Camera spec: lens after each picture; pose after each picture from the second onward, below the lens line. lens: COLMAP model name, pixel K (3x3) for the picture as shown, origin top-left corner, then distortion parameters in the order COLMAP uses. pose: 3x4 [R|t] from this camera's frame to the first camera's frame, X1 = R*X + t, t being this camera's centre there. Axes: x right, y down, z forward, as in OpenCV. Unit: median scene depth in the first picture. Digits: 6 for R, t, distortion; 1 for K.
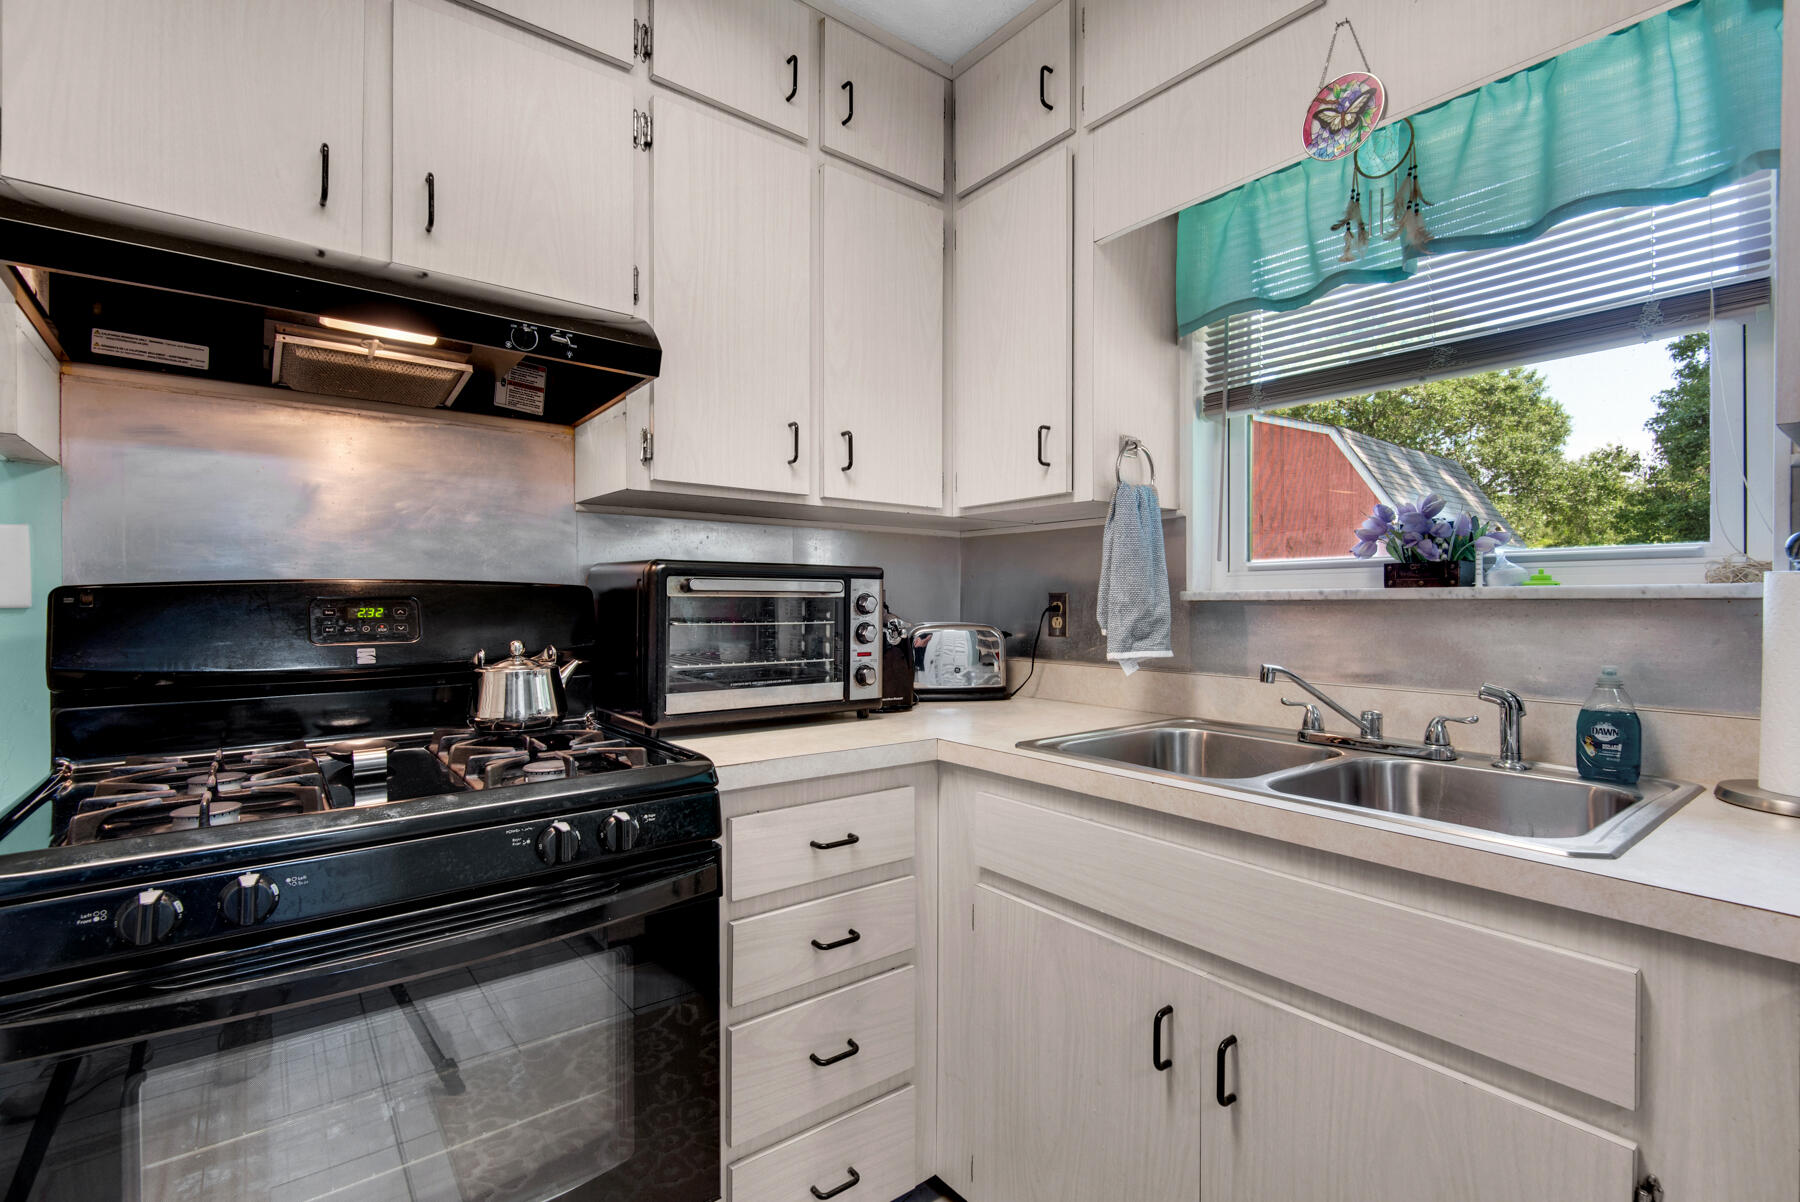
lens RADIAL K [[829.2, 0, 896.4], [0, 829.2, 601.9], [0, 0, 1]] dist [0.019540, -0.001828]
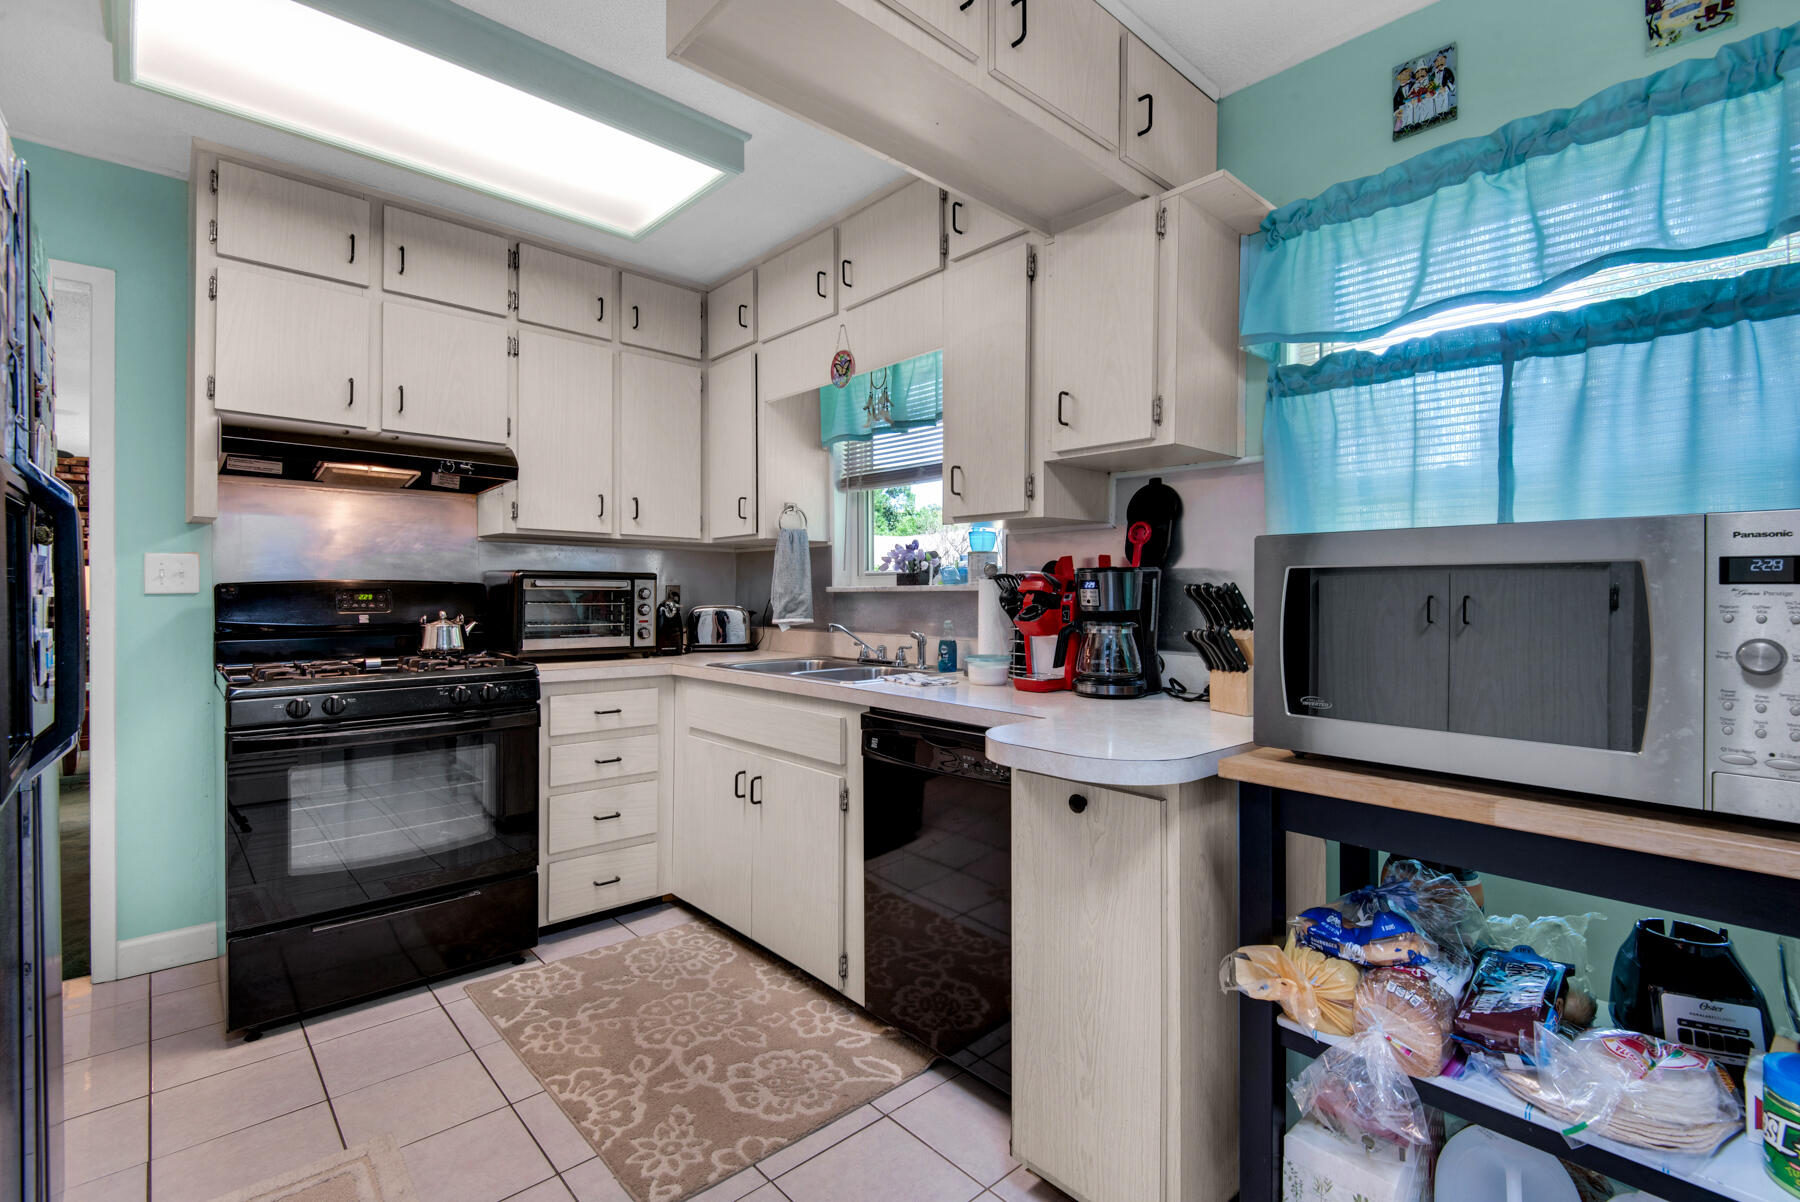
lens RADIAL K [[829.2, 0, 905.6], [0, 829.2, 589.6], [0, 0, 1]] dist [0.019540, -0.001828]
pose [[0.997222, 0.002077, 0.074455, 0.439754], [-0.001490, 0.999967, -0.007938, 0.008294], [-0.074469, 0.007805, 0.997193, -0.944256]]
